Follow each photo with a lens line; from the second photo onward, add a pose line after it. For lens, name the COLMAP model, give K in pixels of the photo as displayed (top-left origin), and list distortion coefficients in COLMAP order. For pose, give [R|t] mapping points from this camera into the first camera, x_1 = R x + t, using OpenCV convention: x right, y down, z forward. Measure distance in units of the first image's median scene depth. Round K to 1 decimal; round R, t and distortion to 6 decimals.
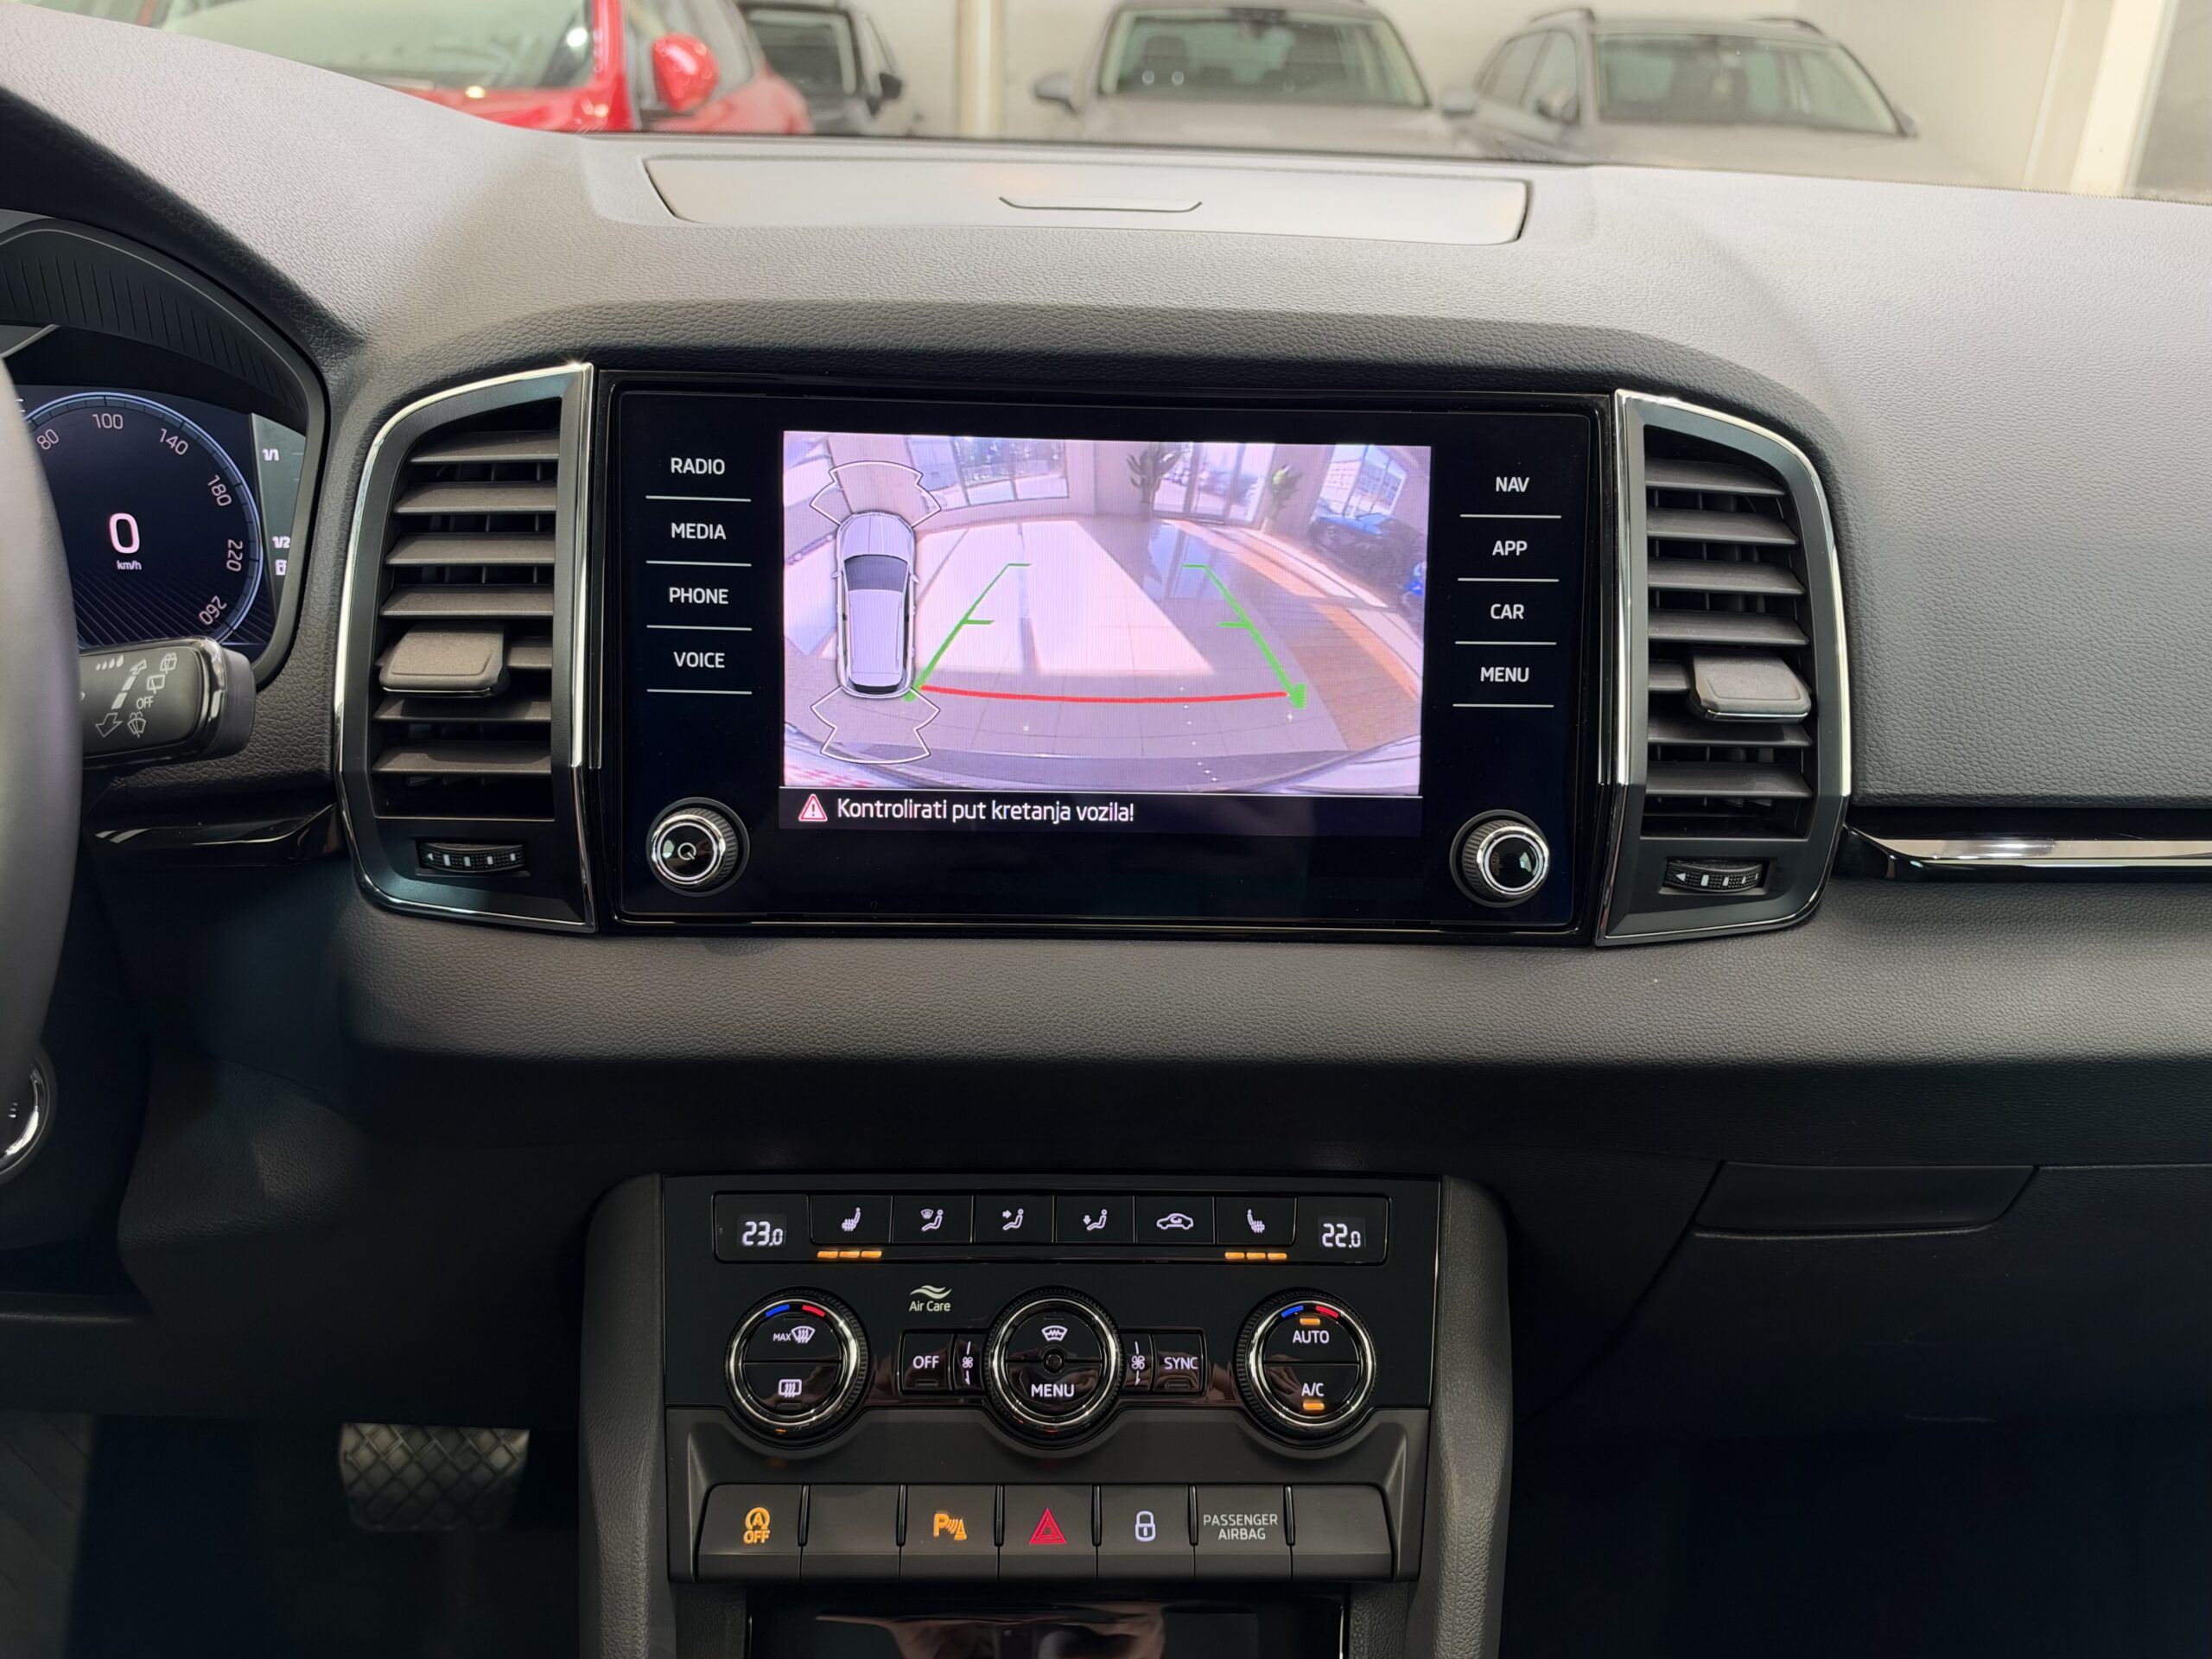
lens RADIAL K [[1575.2, 0, 1089.7], [0, 1575.2, 850.4], [0, 0, 1]] dist [0.029459, -0.018413]
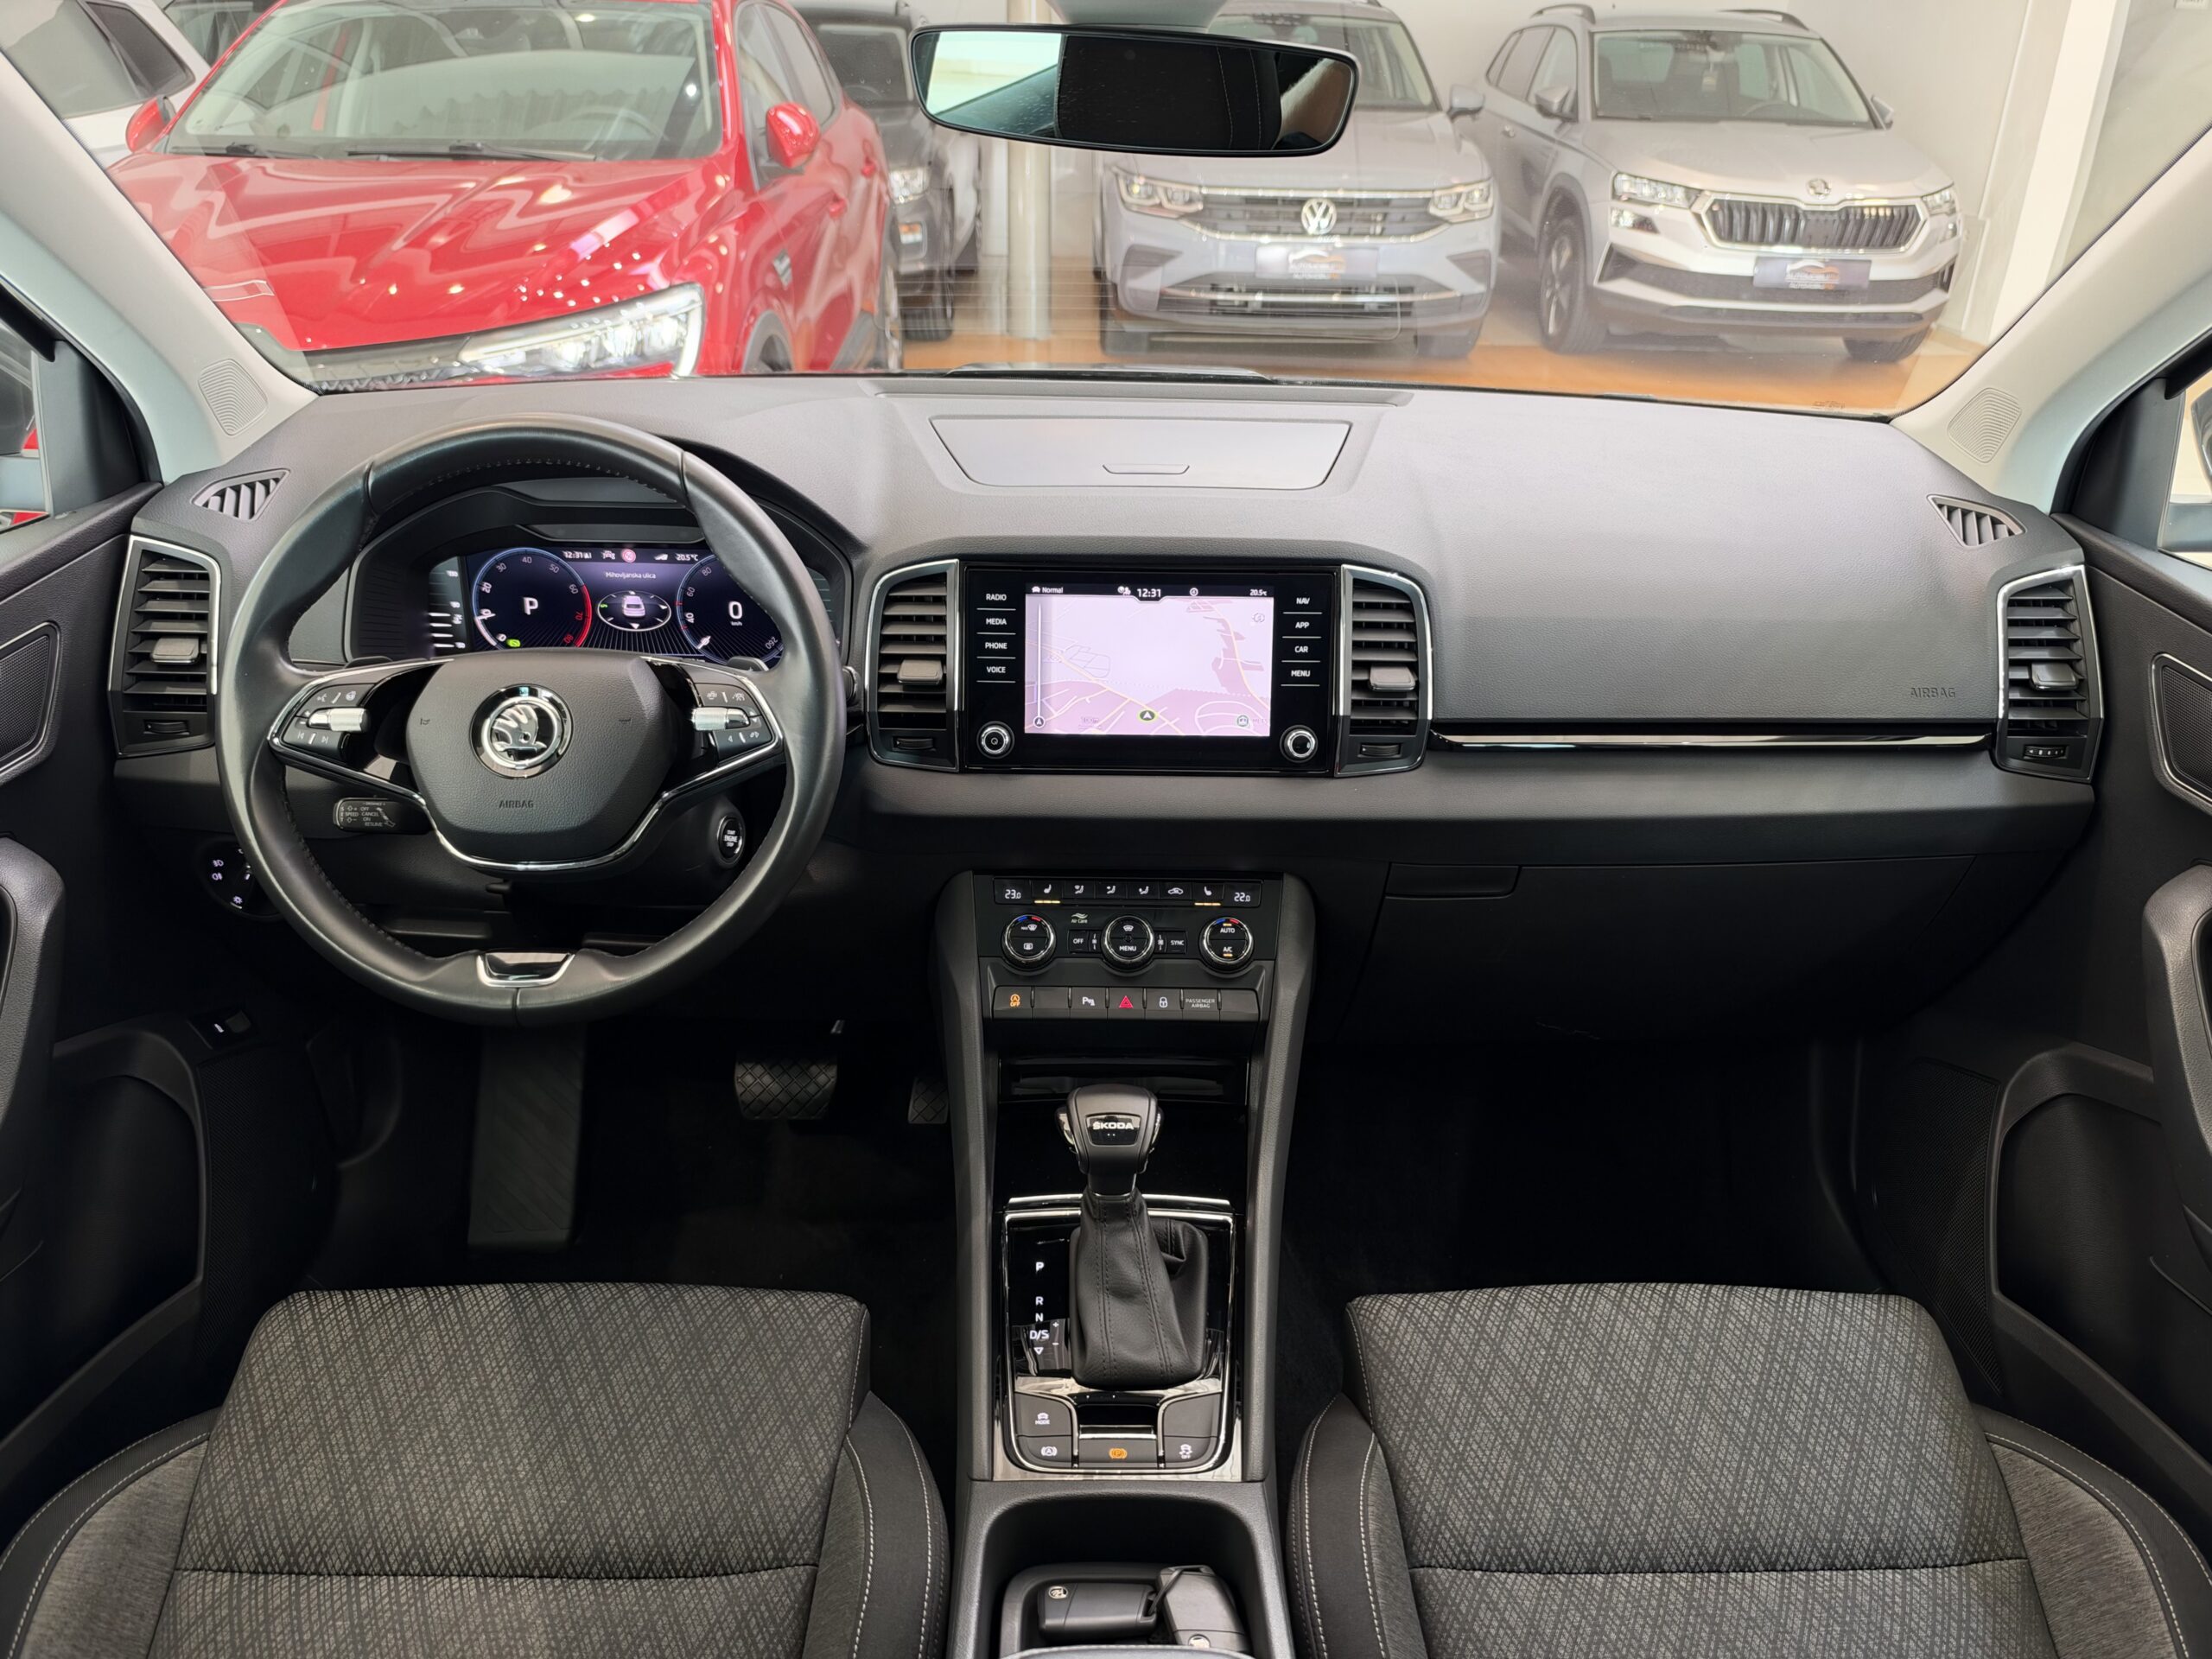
lens RADIAL K [[1575.2, 0, 1108.4], [0, 1575.2, 890.2], [0, 0, 1]] dist [0.029459, -0.018413]
pose [[0.999939, -0.001706, -0.010947, -0.026768], [0.002333, 0.998344, 0.057472, 0.093677], [0.010831, -0.057494, 0.998287, -1.579232]]
